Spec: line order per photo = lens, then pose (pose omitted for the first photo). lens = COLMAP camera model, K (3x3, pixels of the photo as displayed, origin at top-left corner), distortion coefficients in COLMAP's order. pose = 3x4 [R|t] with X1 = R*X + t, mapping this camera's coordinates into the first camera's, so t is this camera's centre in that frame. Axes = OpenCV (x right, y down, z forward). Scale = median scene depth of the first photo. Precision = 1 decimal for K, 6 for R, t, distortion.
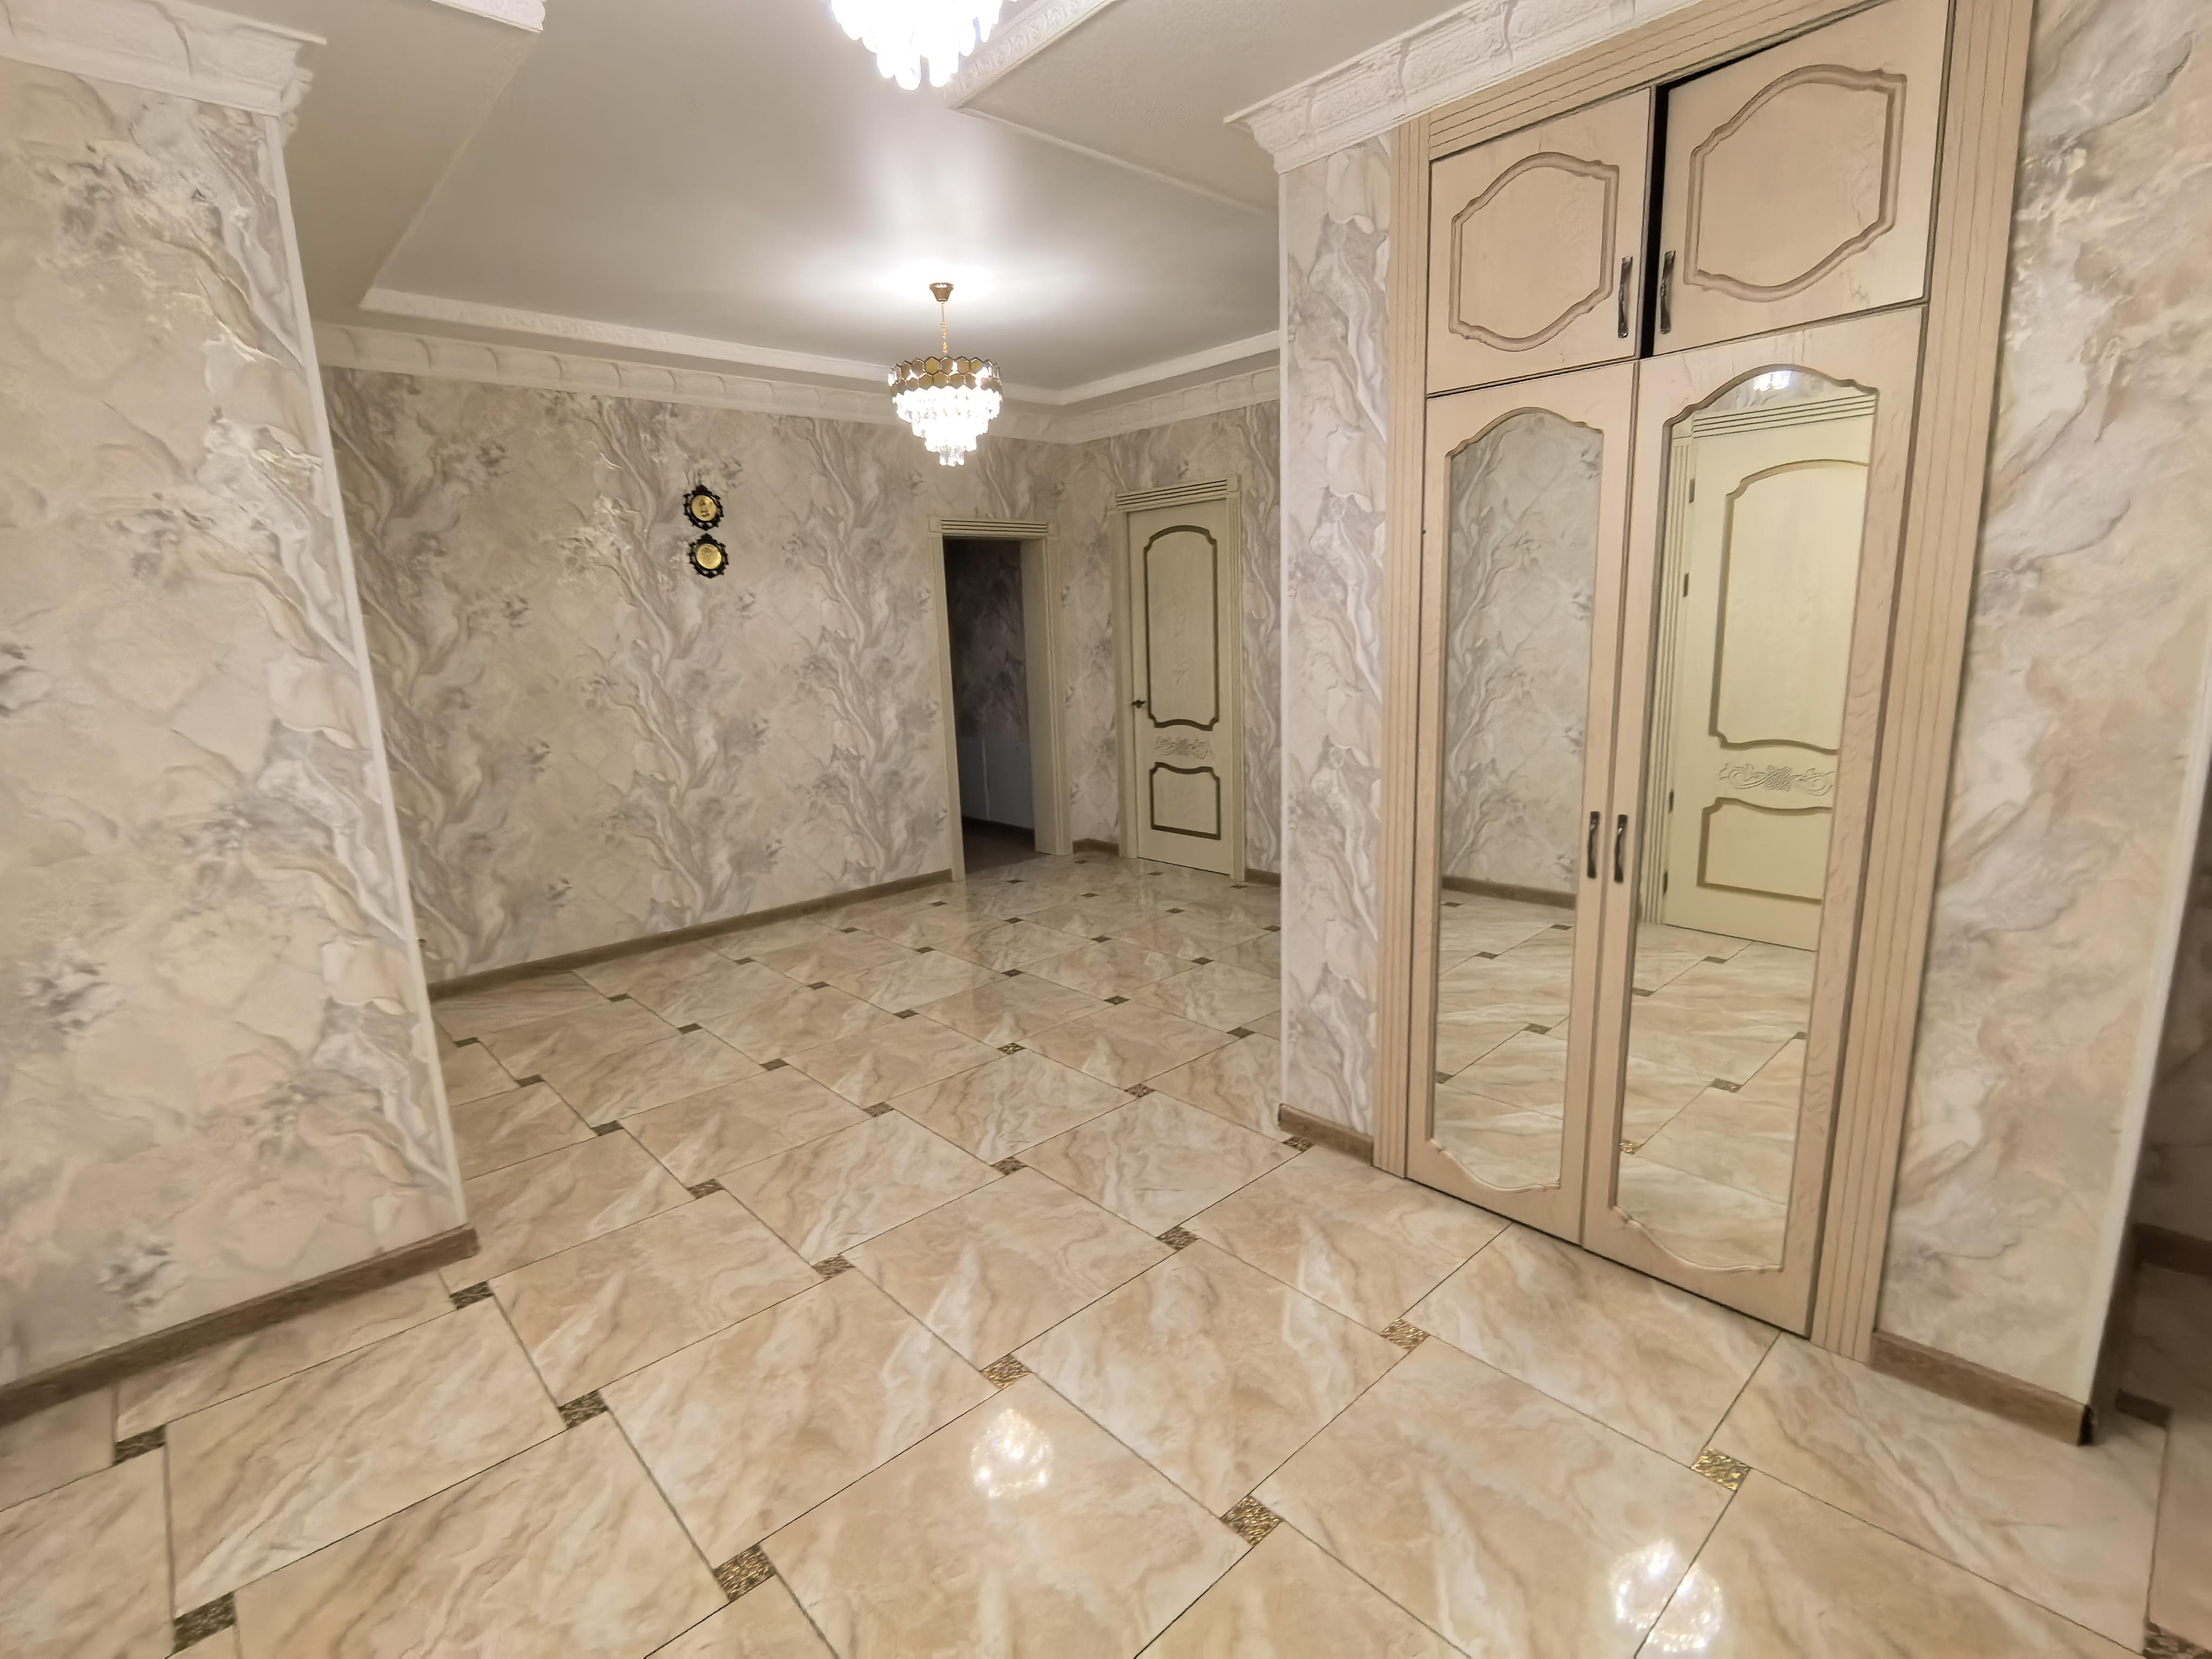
lens RADIAL K [[1056.2, 0, 1110.4], [0, 1056.2, 826.1], [0, 0, 1]] dist [-0.006808, -0.002449]
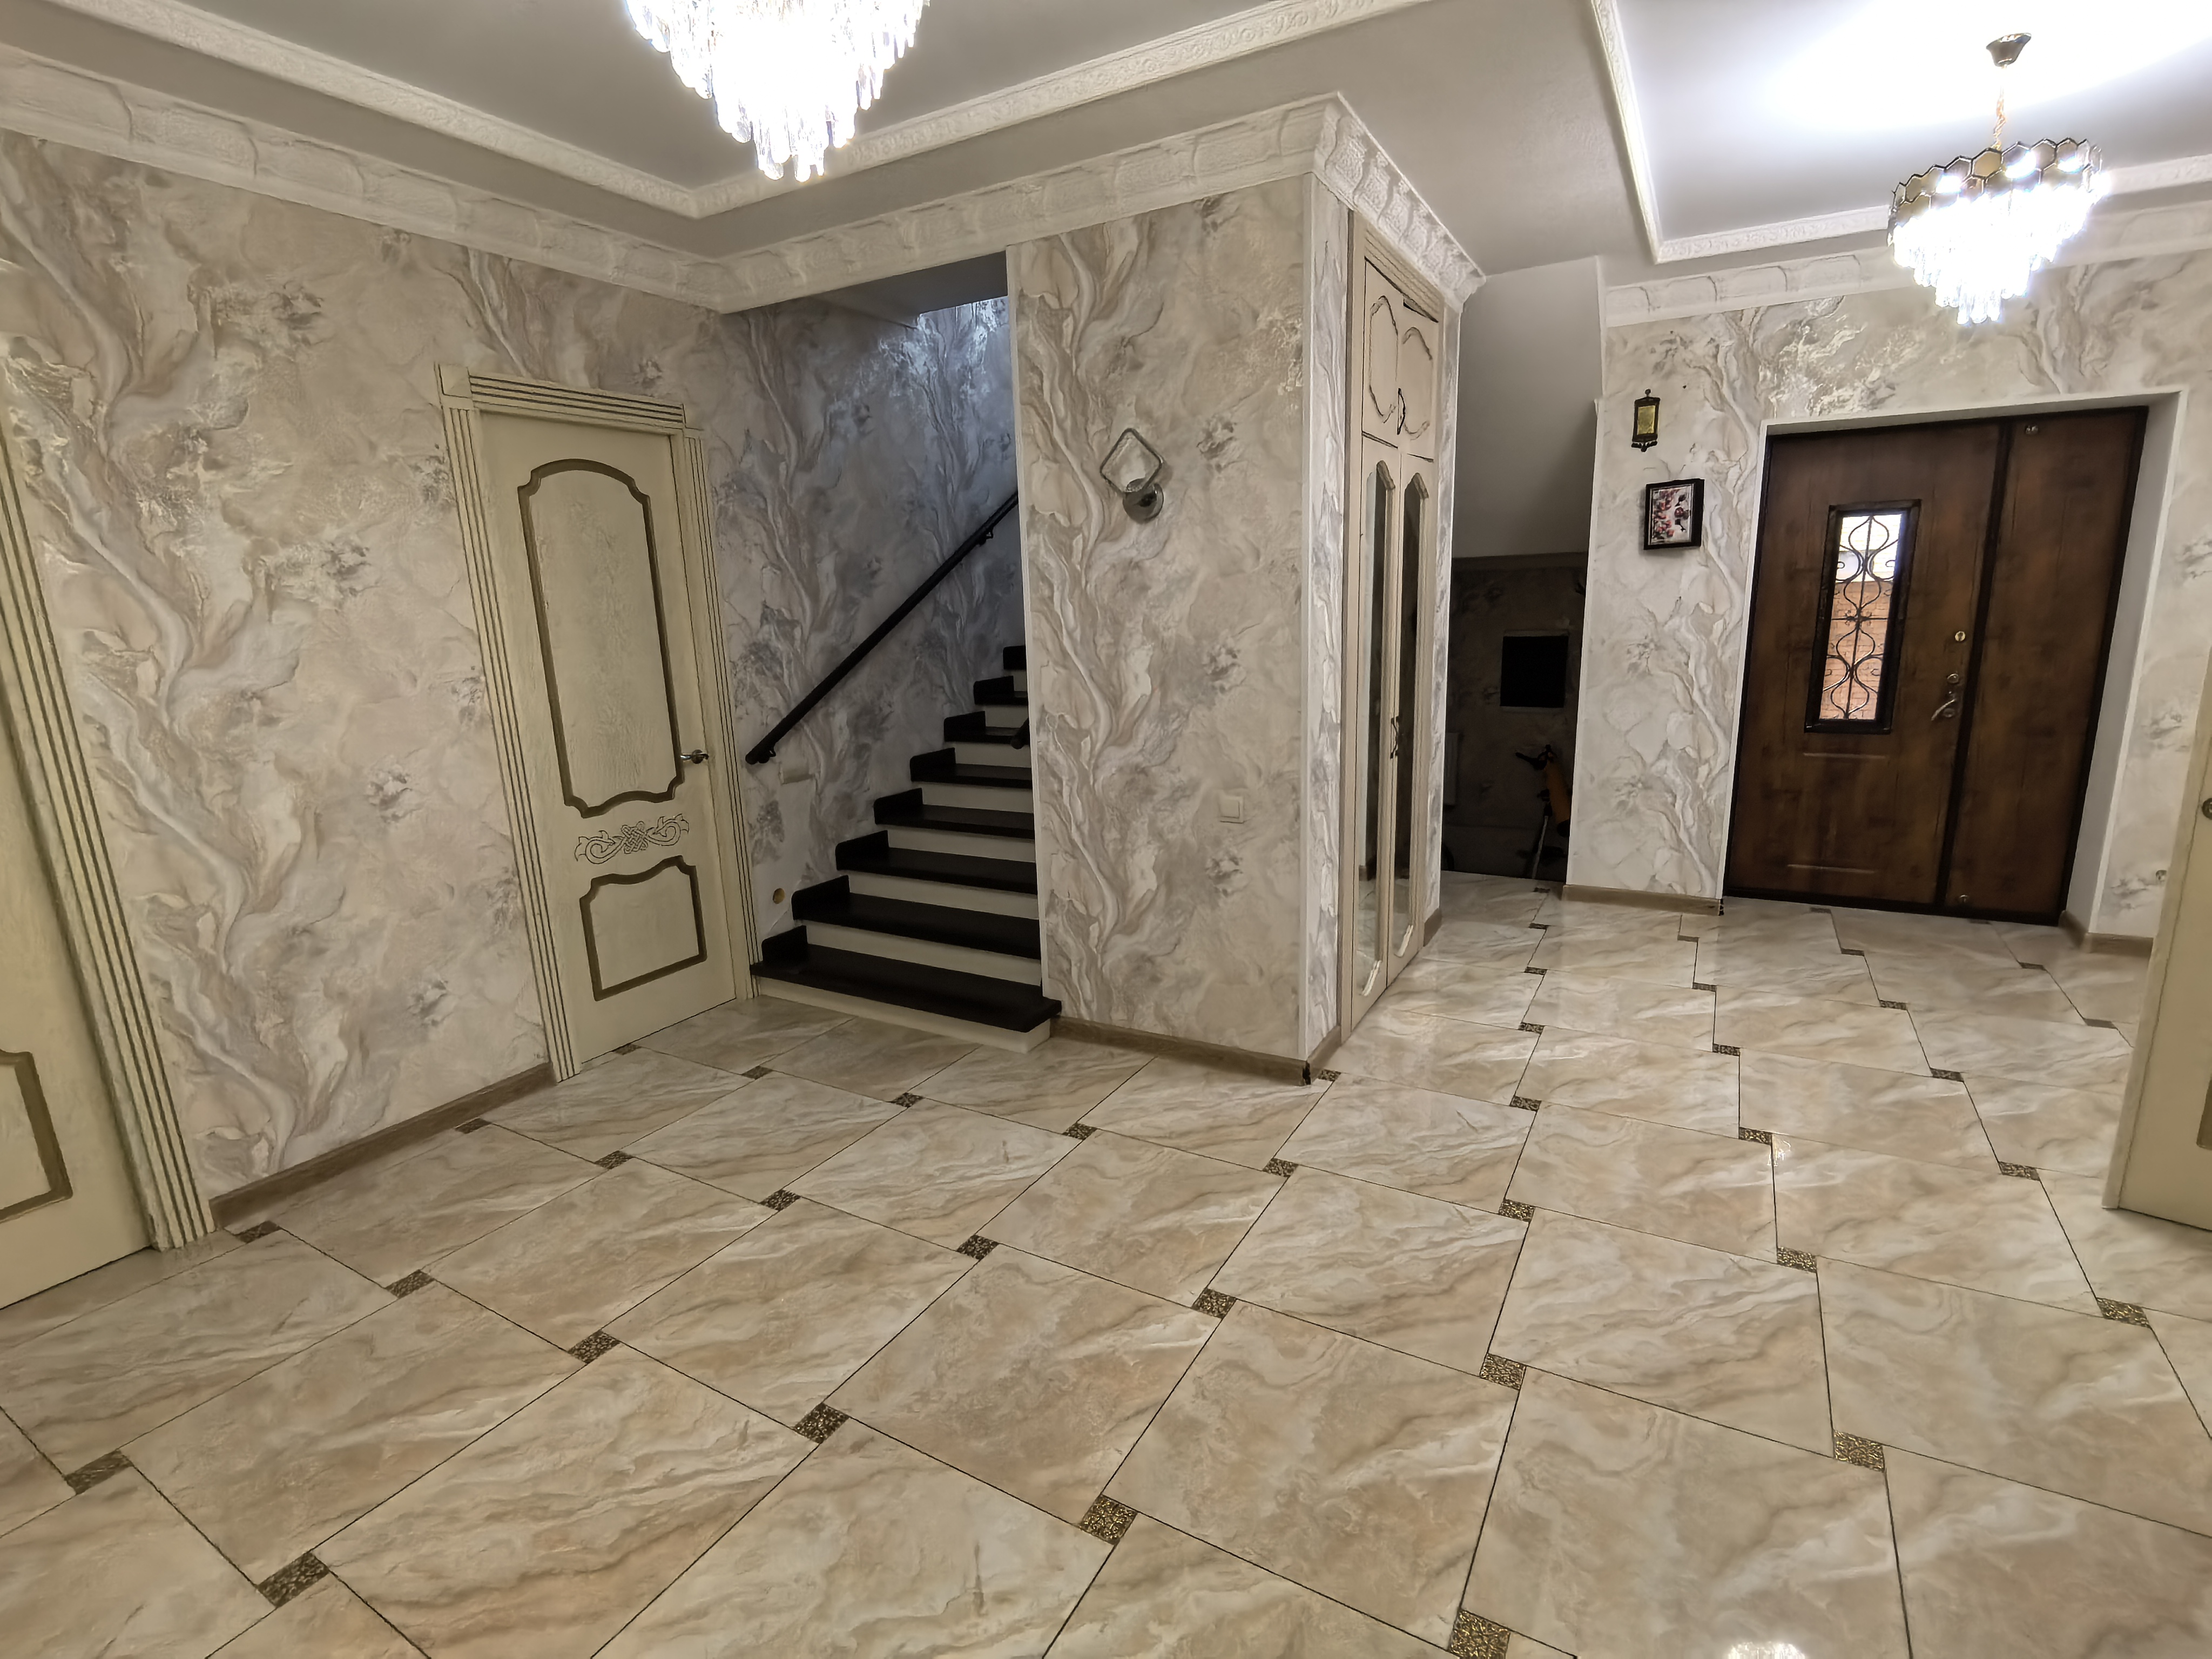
lens RADIAL K [[1056.2, 0, 1110.1], [0, 1056.2, 828.0], [0, 0, 1]] dist [-0.006808, -0.002449]
pose [[-0.296554, -0.159370, 0.941625, -0.993825], [0.226059, 0.946243, 0.231346, -0.331981], [-0.927876, 0.281469, -0.244585, 1.857743]]
